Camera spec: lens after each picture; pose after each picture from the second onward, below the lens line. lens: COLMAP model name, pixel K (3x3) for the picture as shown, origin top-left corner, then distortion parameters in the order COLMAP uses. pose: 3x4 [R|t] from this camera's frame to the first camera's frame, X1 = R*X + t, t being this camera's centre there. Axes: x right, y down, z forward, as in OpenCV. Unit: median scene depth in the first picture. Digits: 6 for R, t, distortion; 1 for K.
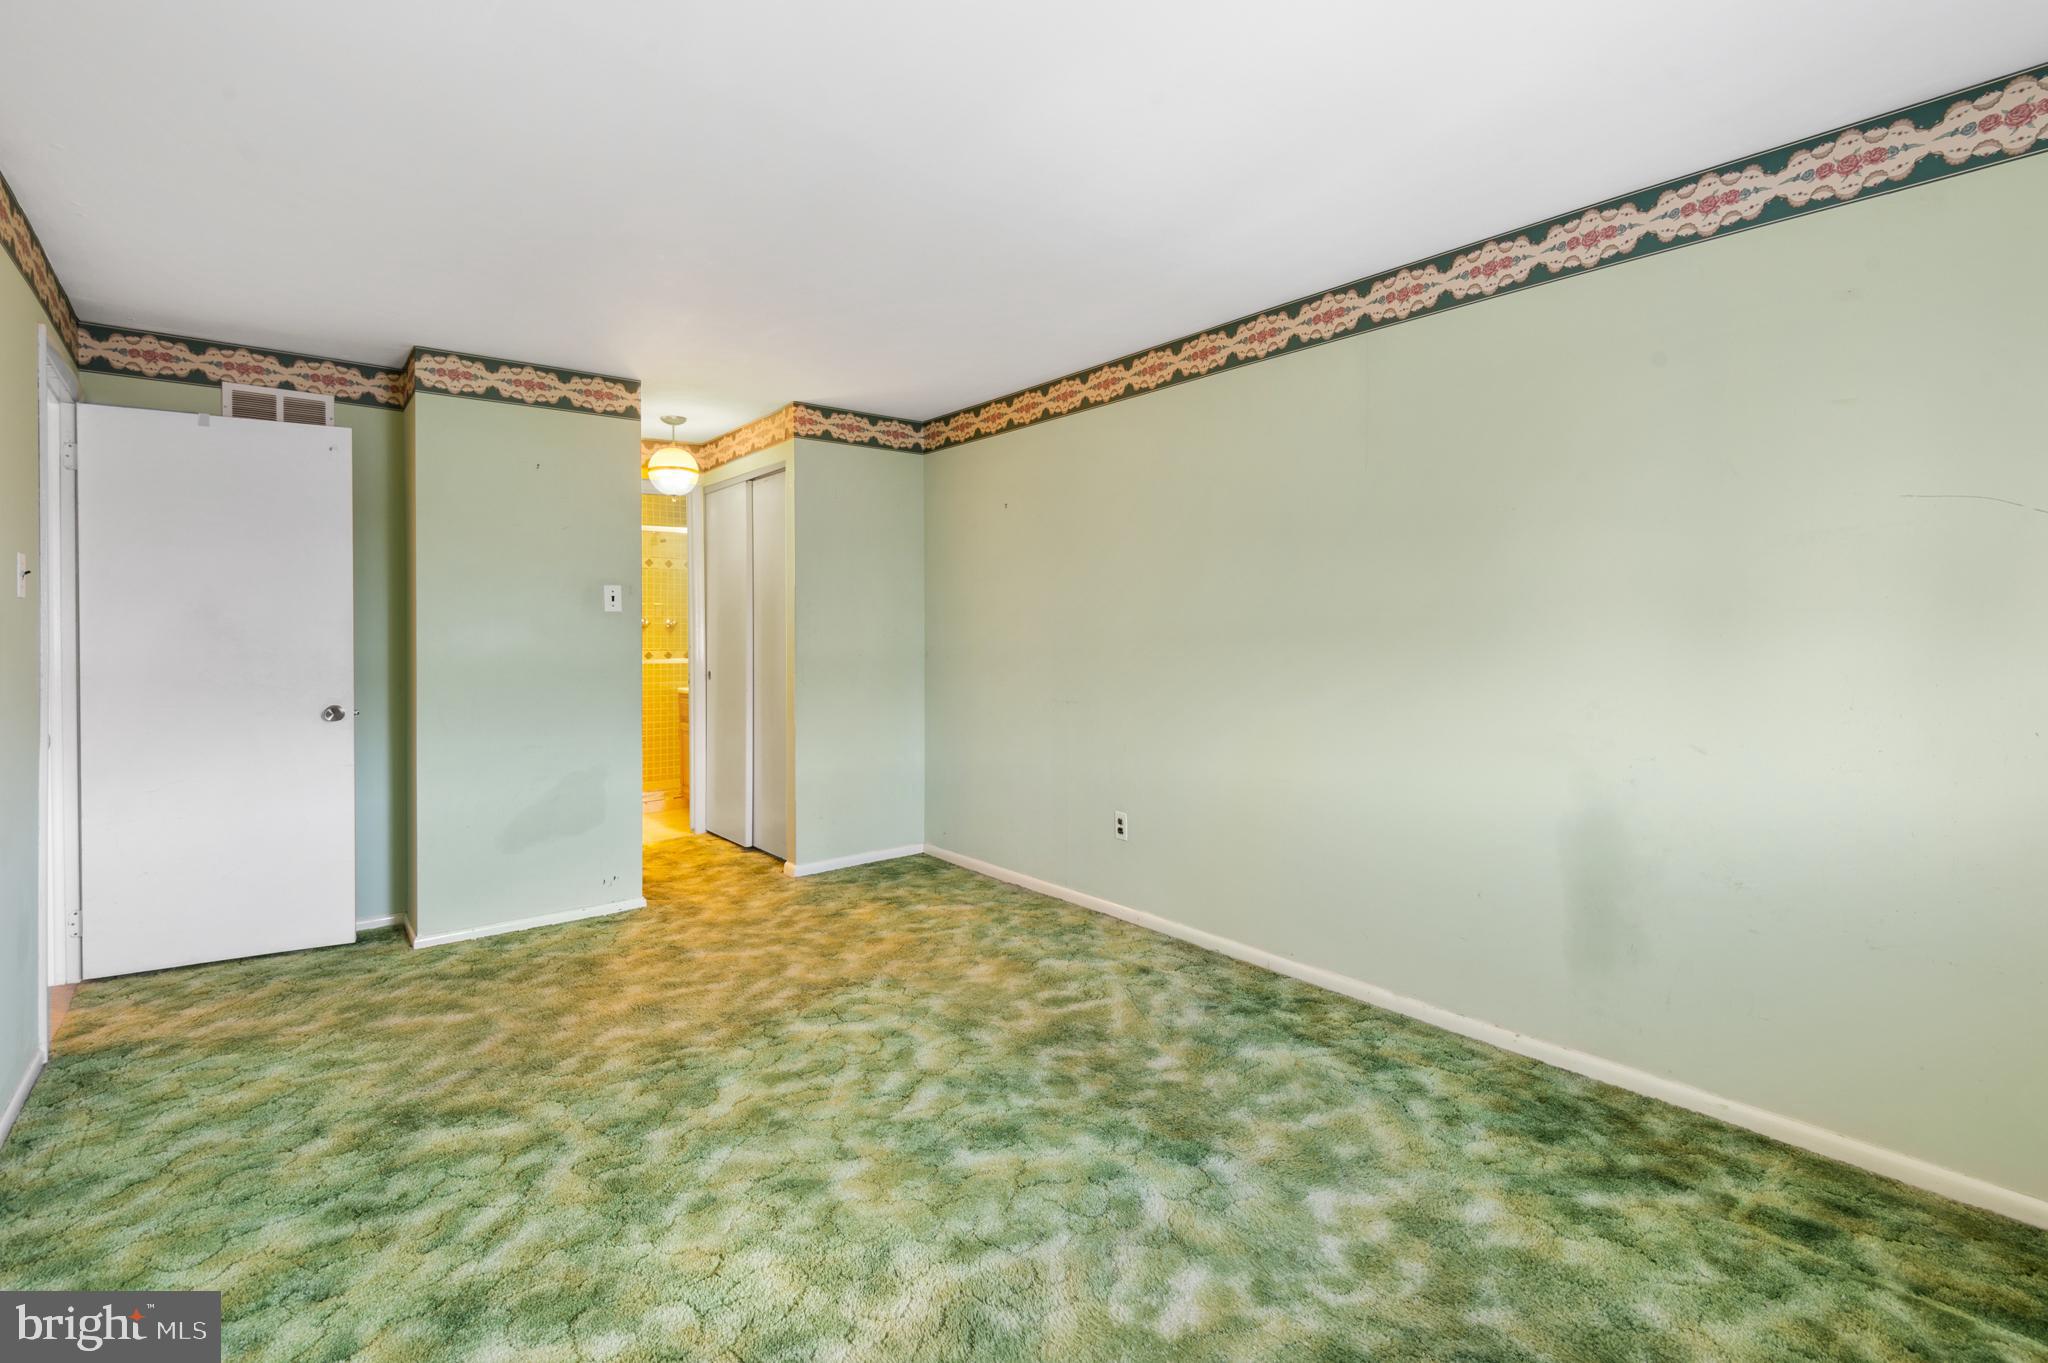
lens RADIAL K [[934.7, 0, 1039.0], [0, 934.7, 630.7], [0, 0, 1]] dist [0.025068, -0.011427]
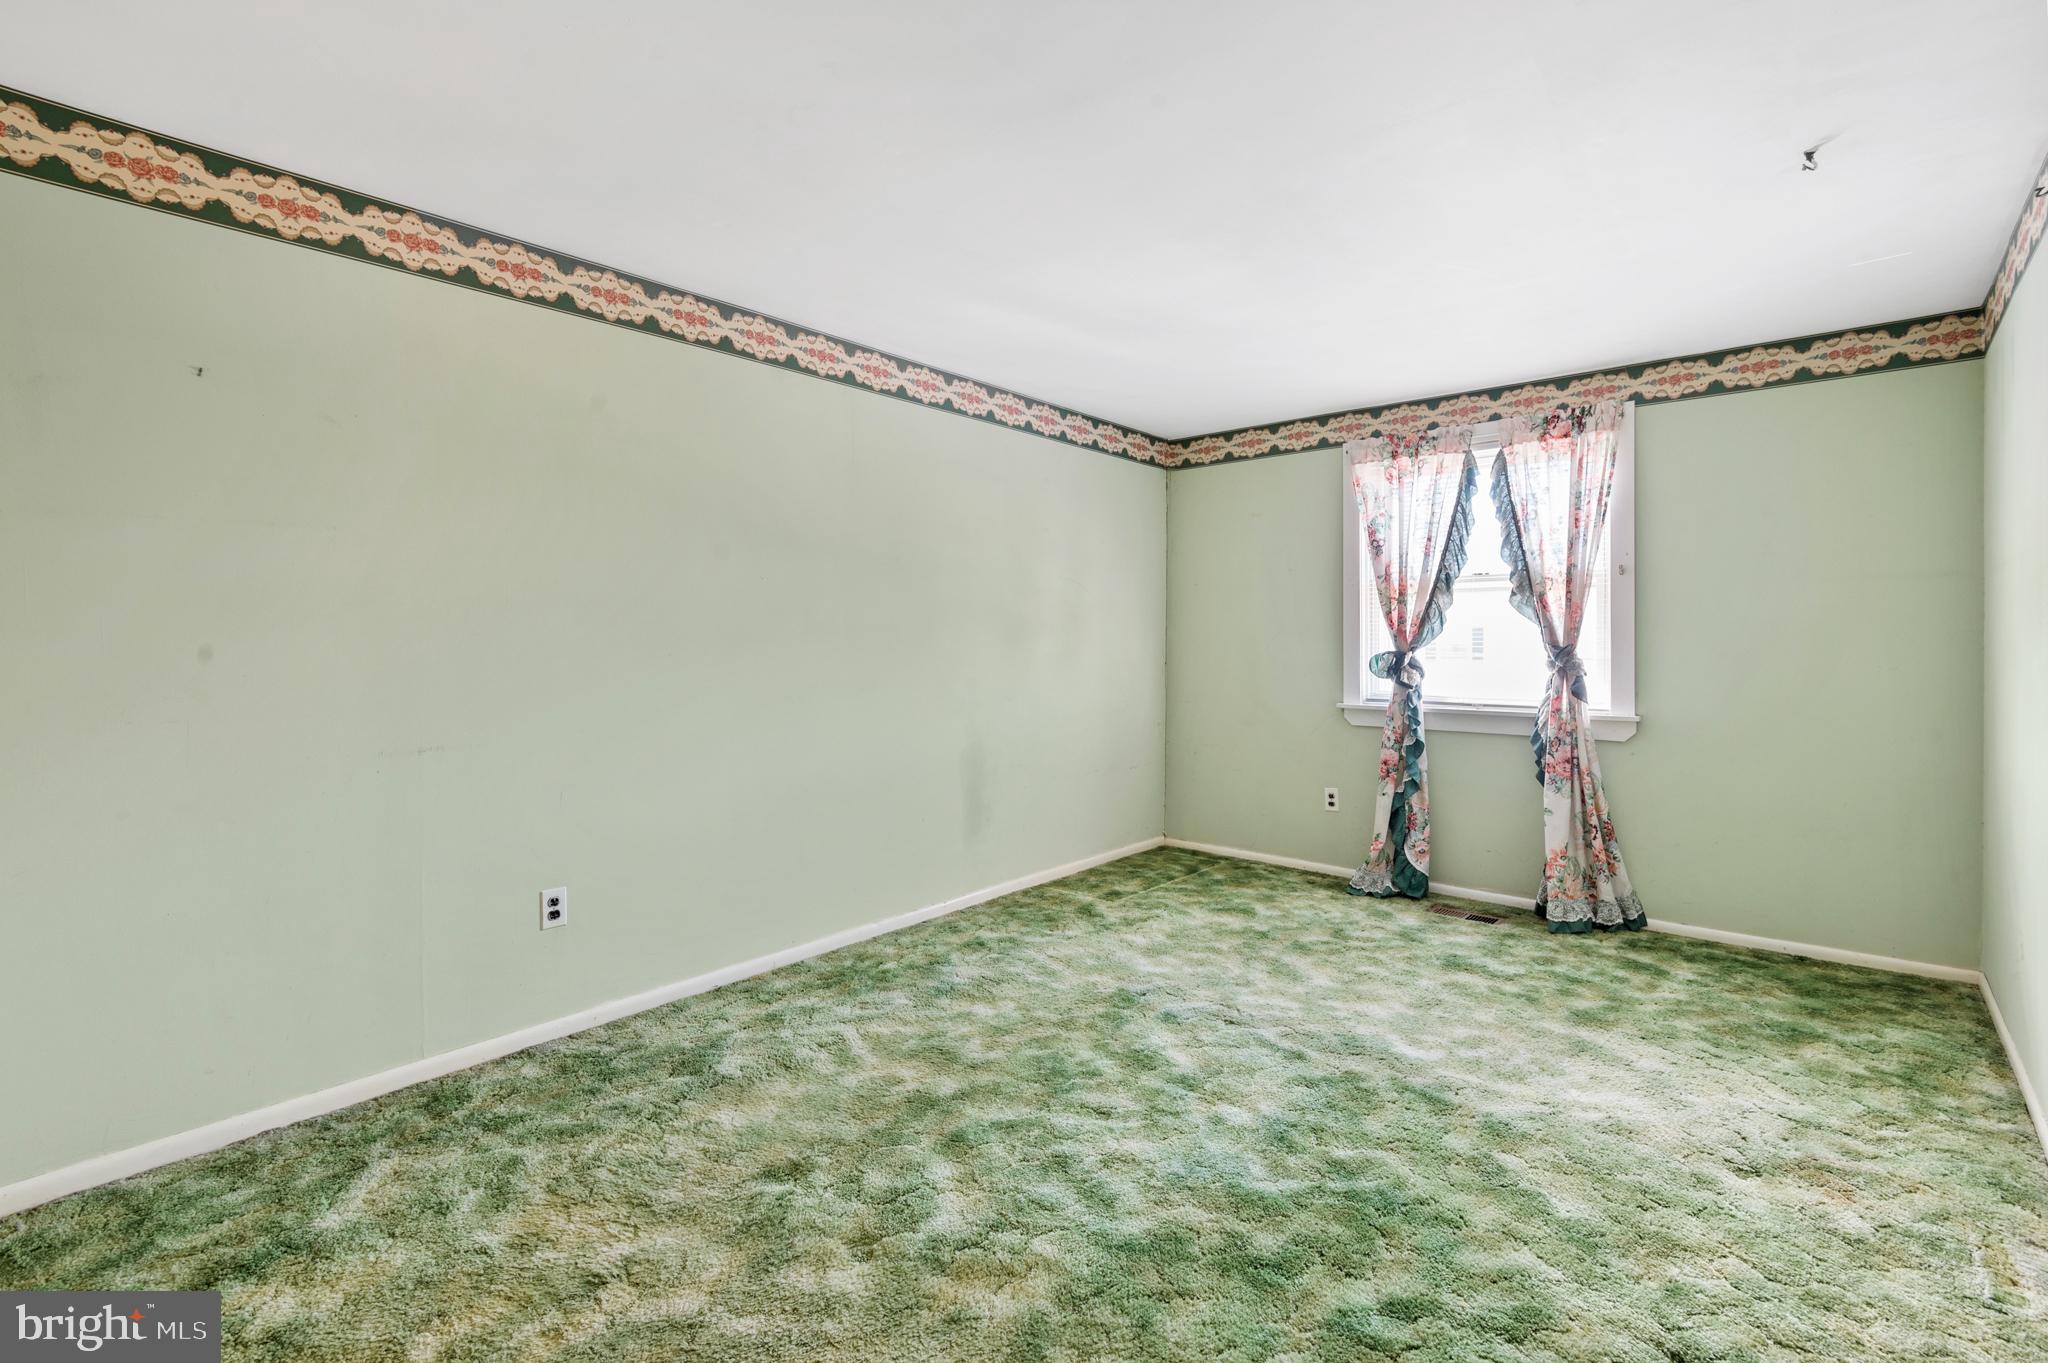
lens RADIAL K [[934.7, 0, 1023.3], [0, 934.7, 672.8], [0, 0, 1]] dist [0.025068, -0.011427]
pose [[-0.157478, -0.039370, 0.986737, -1.005615], [0.004787, 0.999163, 0.040630, 0.005883], [-0.987511, 0.011122, -0.157157, 1.154905]]
